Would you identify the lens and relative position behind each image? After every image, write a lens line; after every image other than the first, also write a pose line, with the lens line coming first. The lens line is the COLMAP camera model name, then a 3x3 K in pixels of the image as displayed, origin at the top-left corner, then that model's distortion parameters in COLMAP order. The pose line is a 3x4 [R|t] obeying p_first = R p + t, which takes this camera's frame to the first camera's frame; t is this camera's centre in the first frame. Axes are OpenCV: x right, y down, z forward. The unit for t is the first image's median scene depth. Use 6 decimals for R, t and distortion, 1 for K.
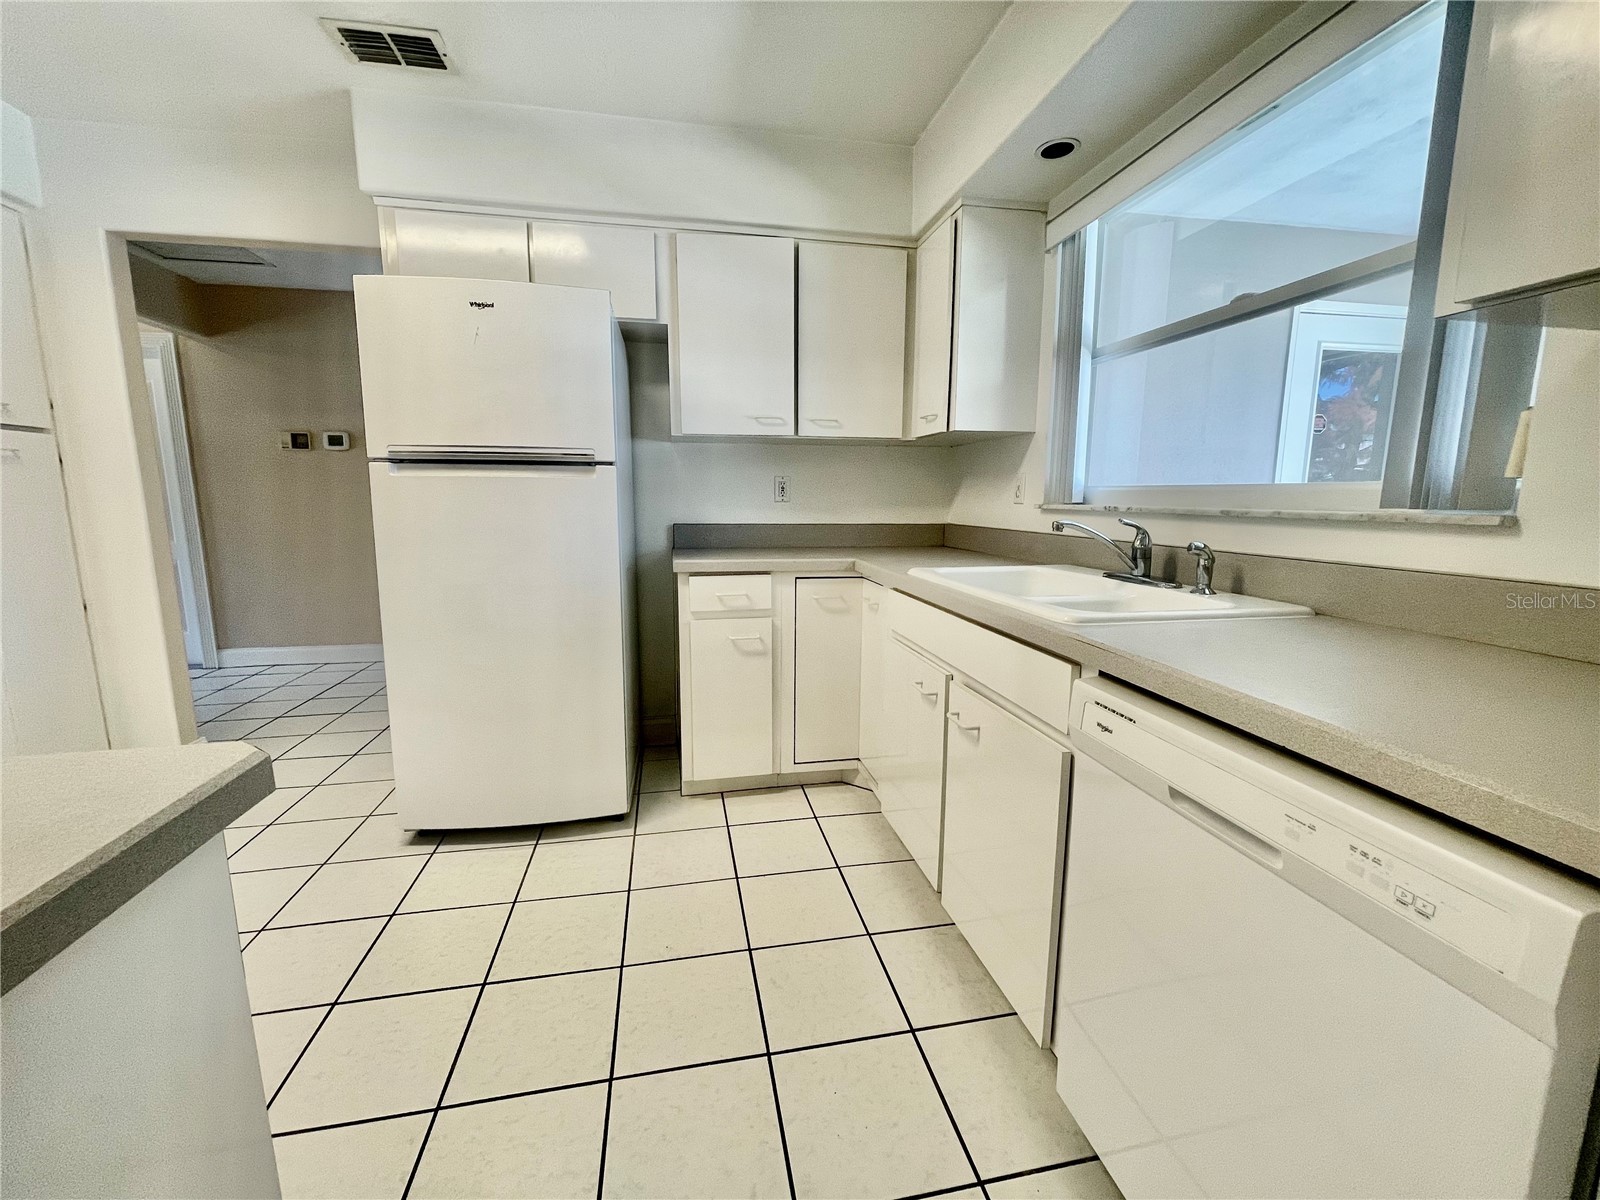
lens RADIAL K [[645.2, 0, 798.9], [0, 645.2, 598.1], [0, 0, 1]] dist [-0.003743, -0.000156]
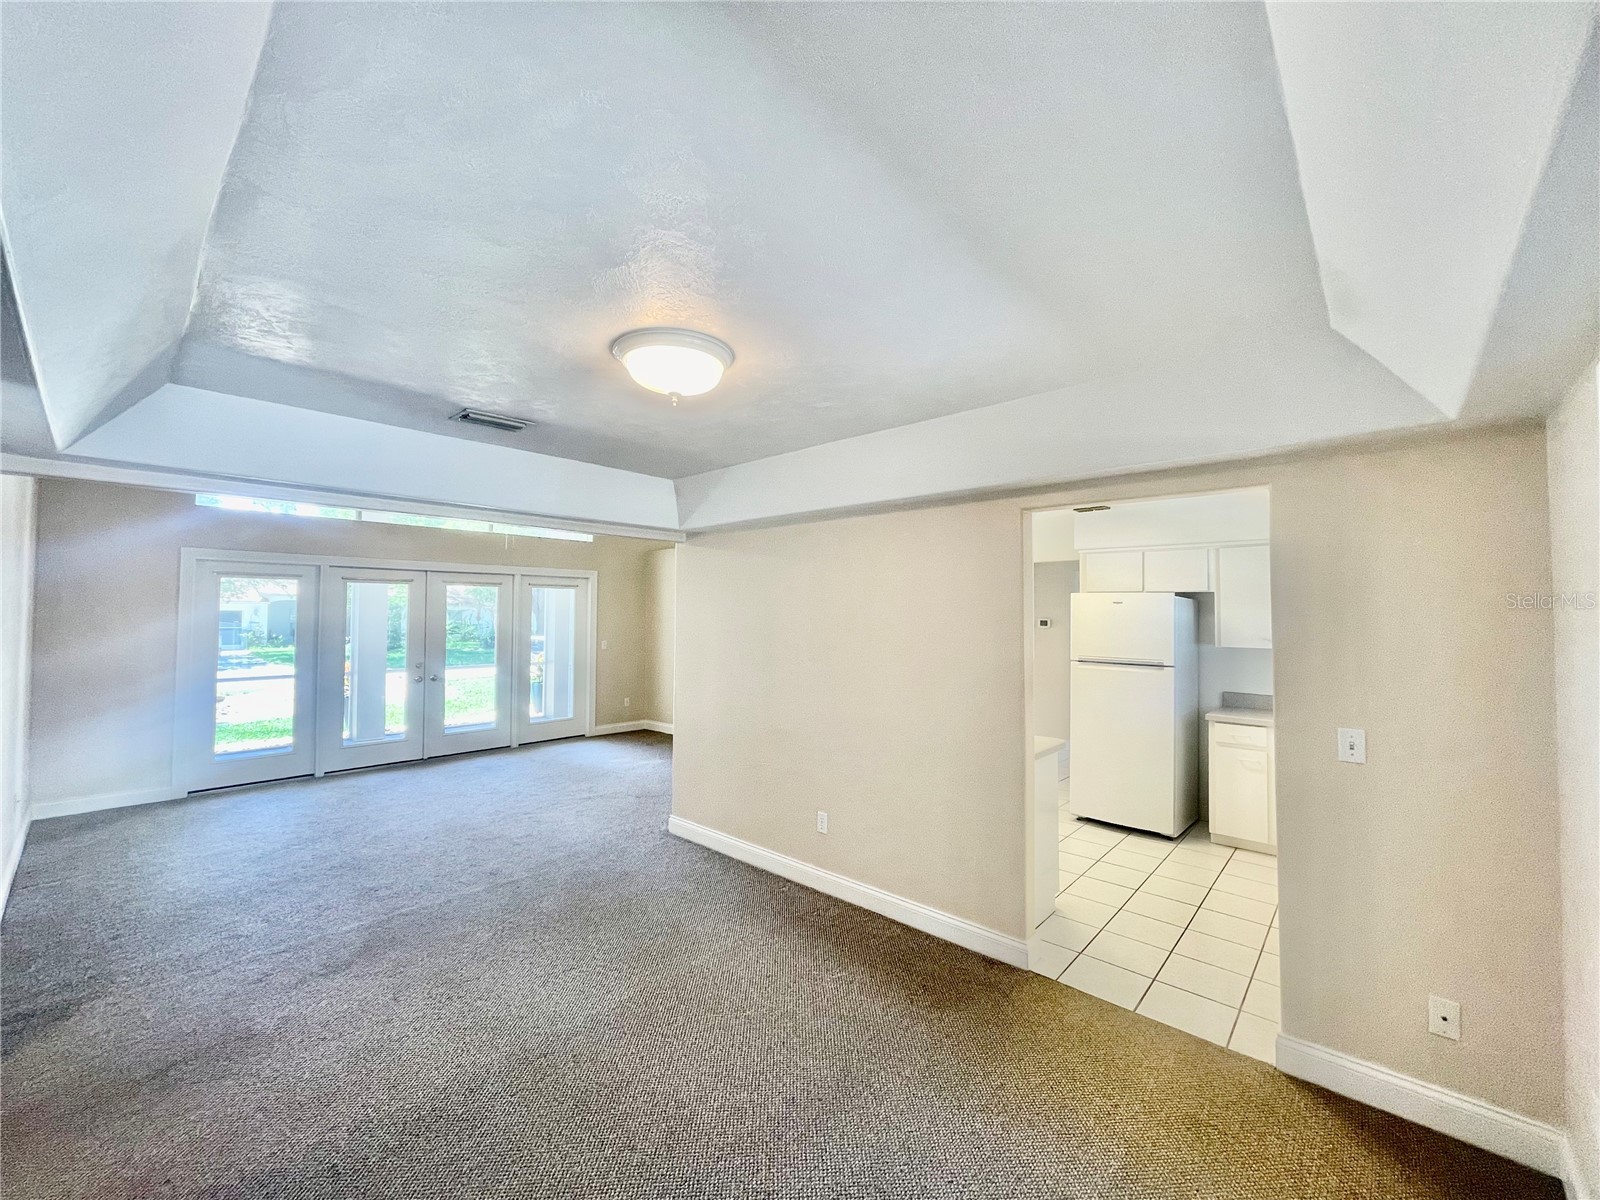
lens RADIAL K [[645.2, 0, 802.0], [0, 645.2, 595.7], [0, 0, 1]] dist [-0.003743, -0.000156]
pose [[0.595834, -0.019742, -0.802865, 0.654815], [-0.122466, 0.985773, -0.115127, -0.035183], [0.793715, 0.166920, 0.584939, -1.196739]]
